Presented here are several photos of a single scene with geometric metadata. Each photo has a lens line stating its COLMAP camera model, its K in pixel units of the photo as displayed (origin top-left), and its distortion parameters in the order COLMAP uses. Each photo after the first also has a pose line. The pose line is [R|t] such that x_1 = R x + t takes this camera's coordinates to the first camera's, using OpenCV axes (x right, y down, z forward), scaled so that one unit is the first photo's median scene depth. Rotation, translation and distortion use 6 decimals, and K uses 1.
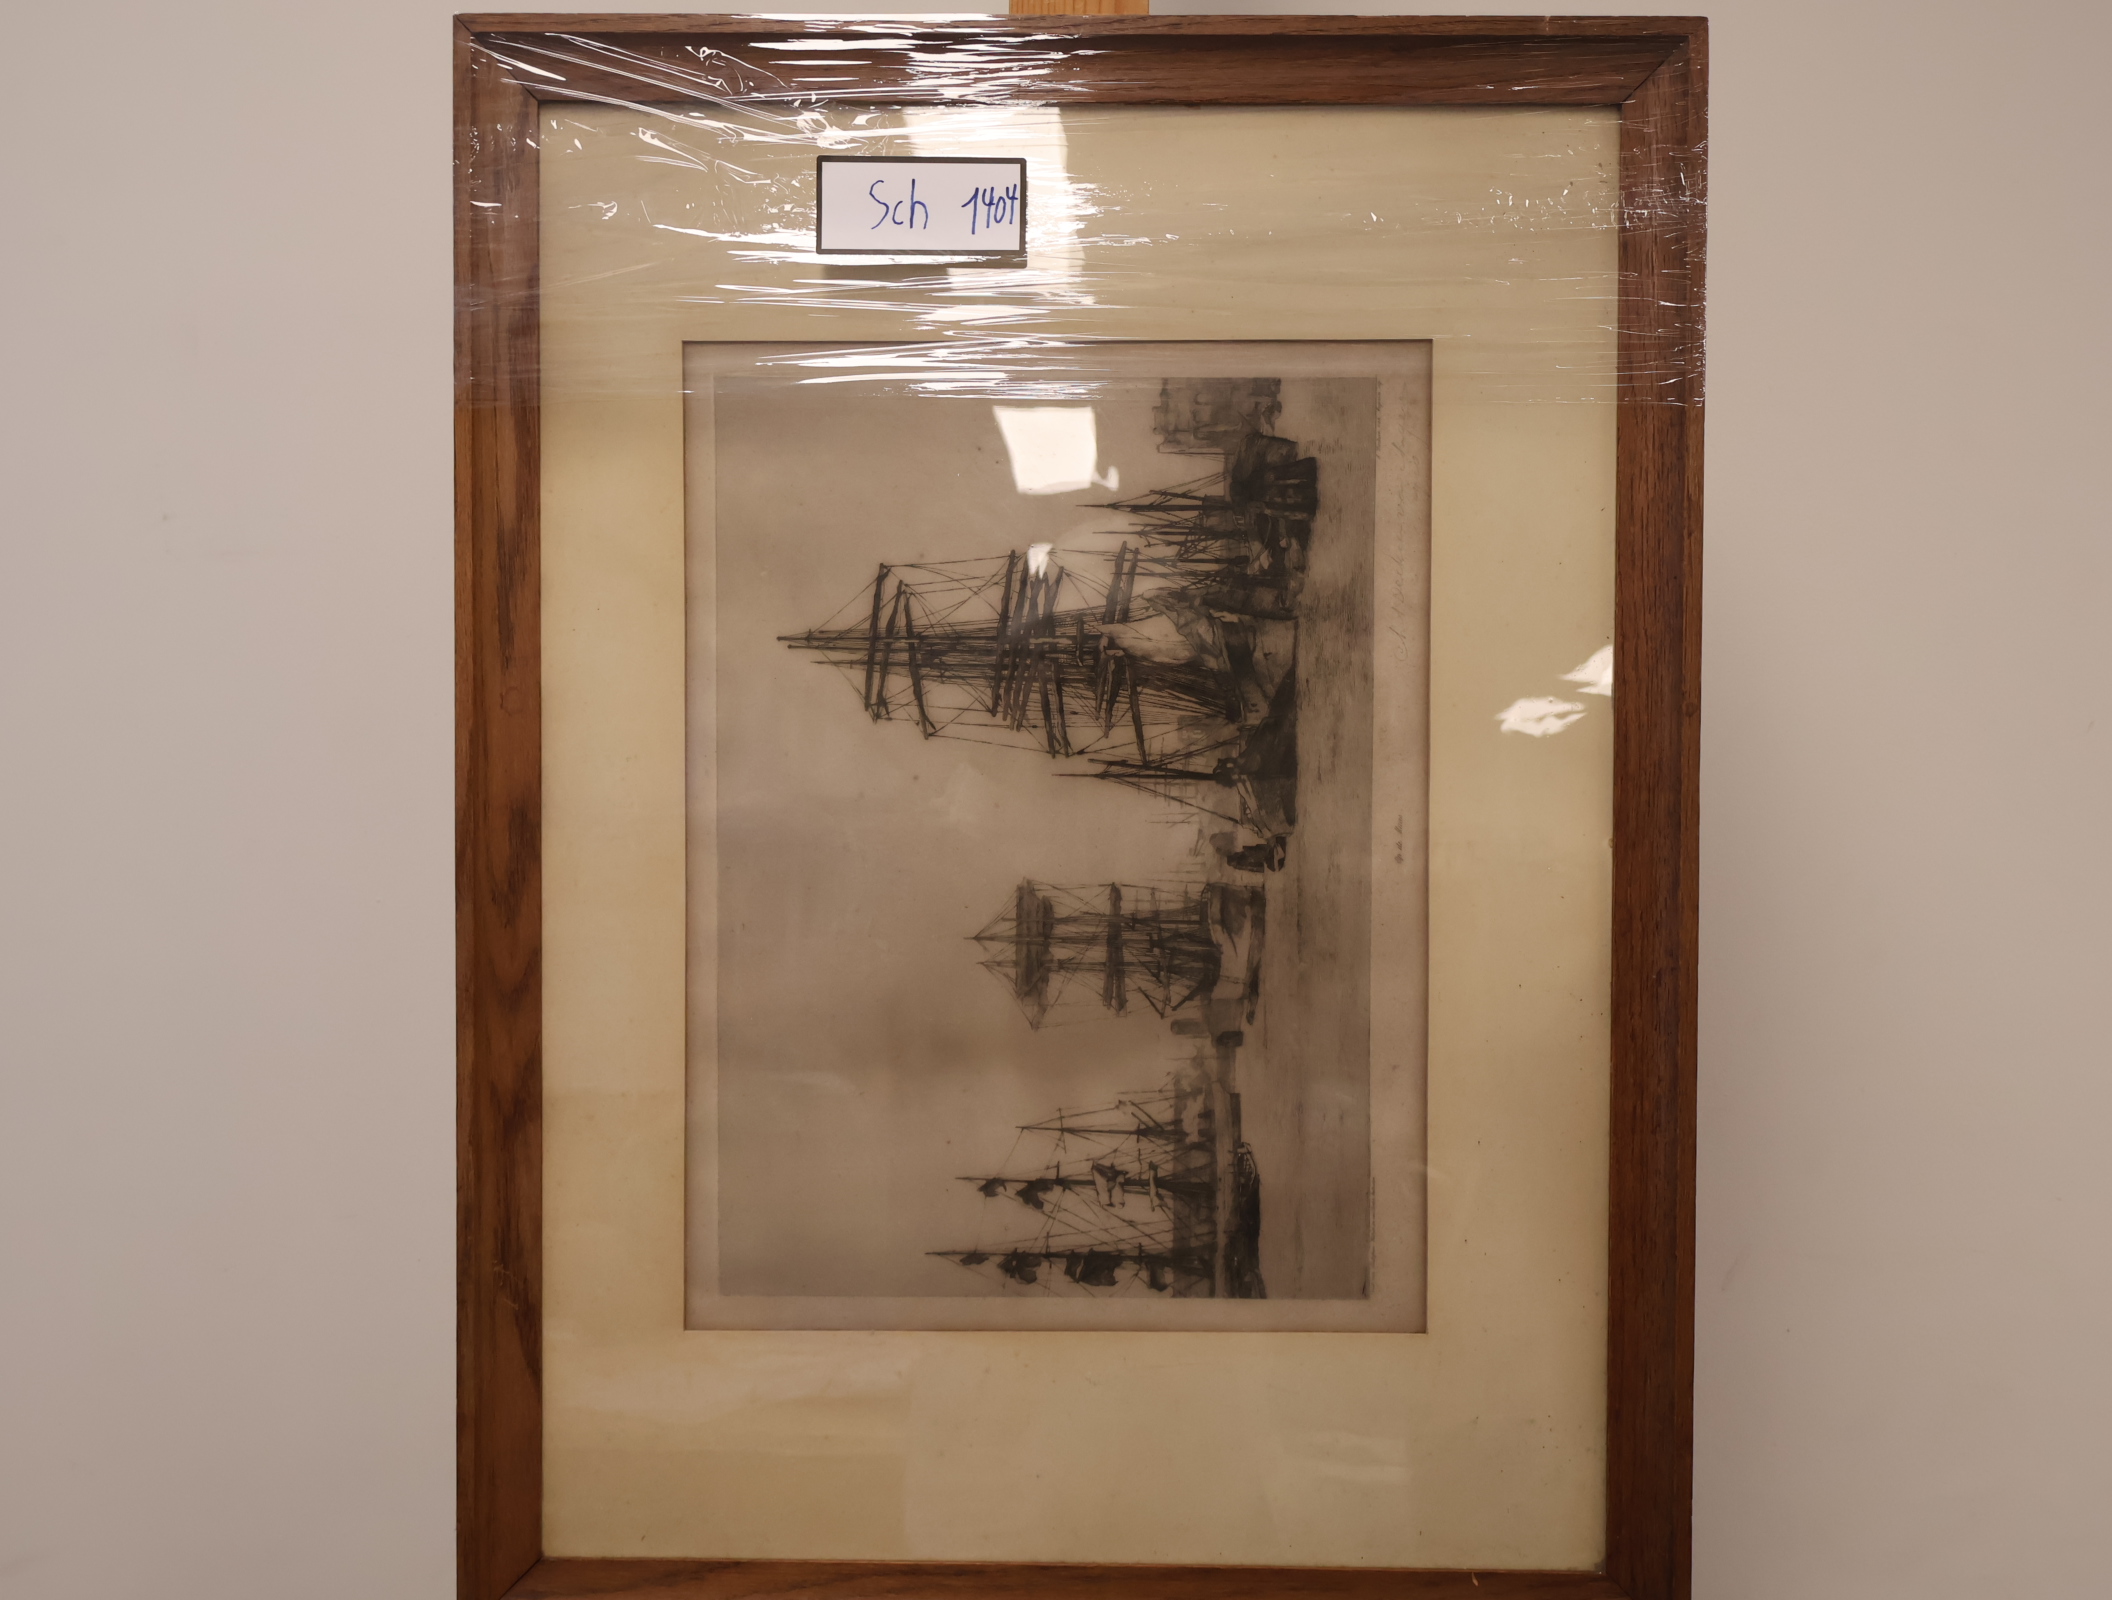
lens RADIAL K [[2381.7, 0, 1047.9], [0, 2381.7, 800.1], [0, 0, 1]] dist [0.020229, 0.000000]
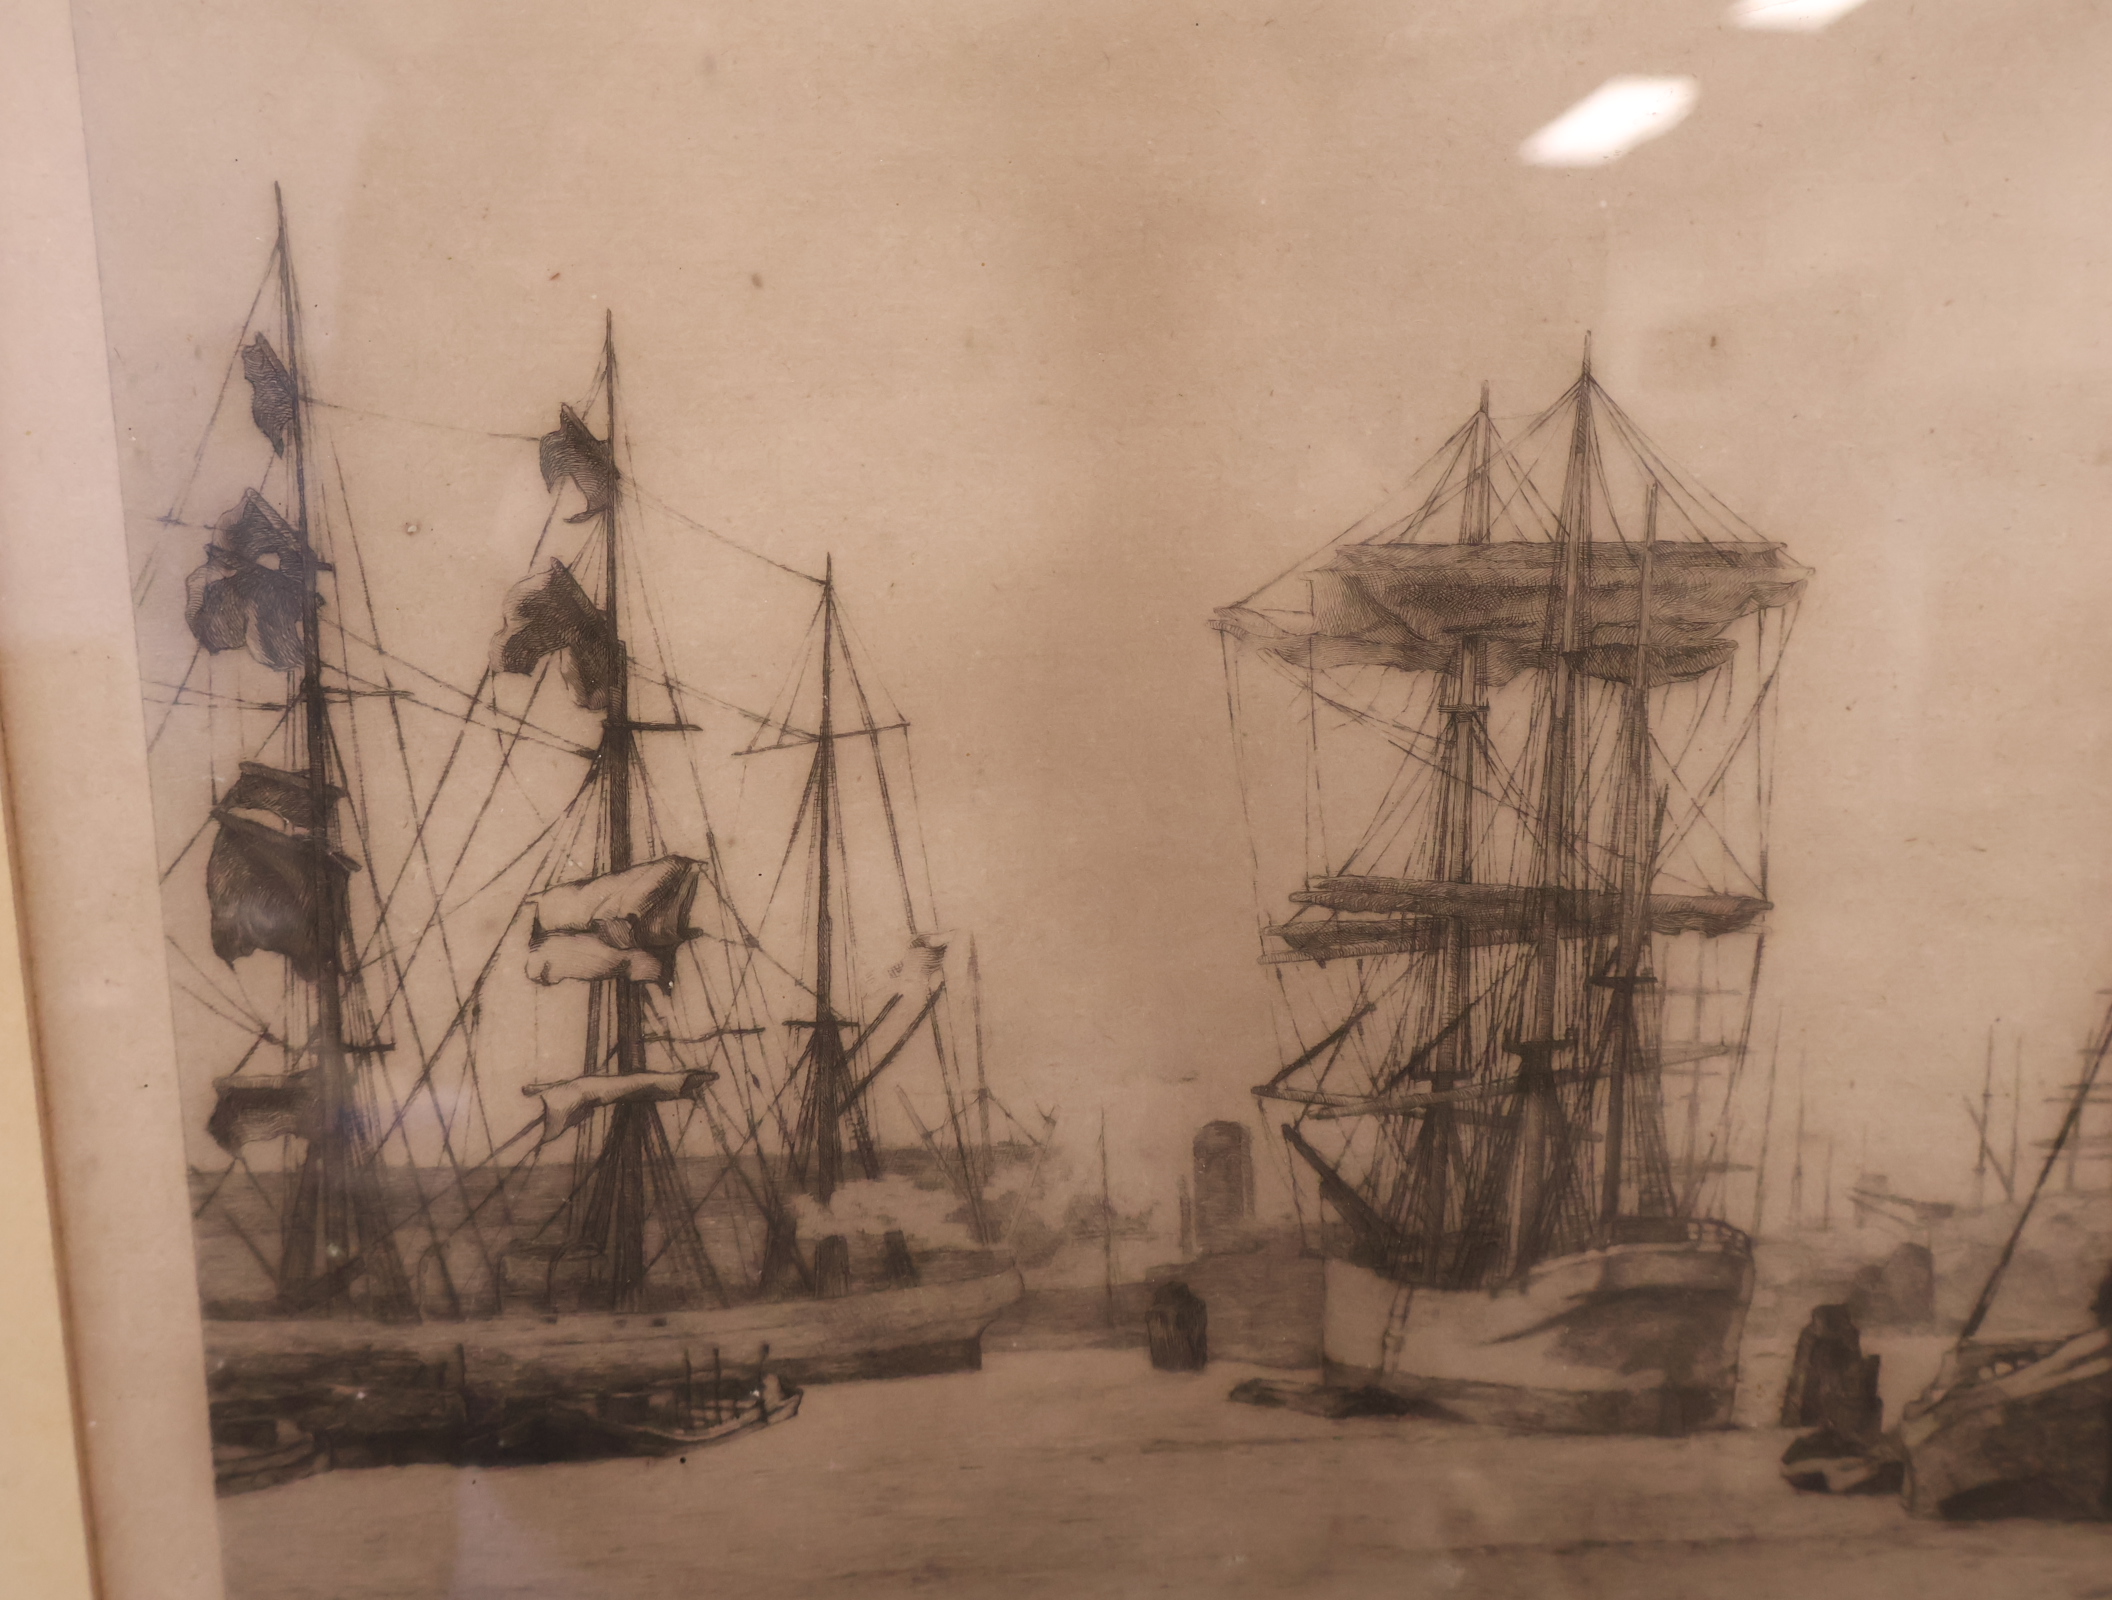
lens RADIAL K [[2381.7, 0, 1034.3], [0, 2381.7, 793.7], [0, 0, 1]] dist [0.020229, 0.000000]
pose [[0.009694, 0.969103, 0.246464, -0.050760], [-0.996517, 0.029777, -0.077888, 0.136770], [-0.082821, -0.244851, 0.966017, 0.755242]]
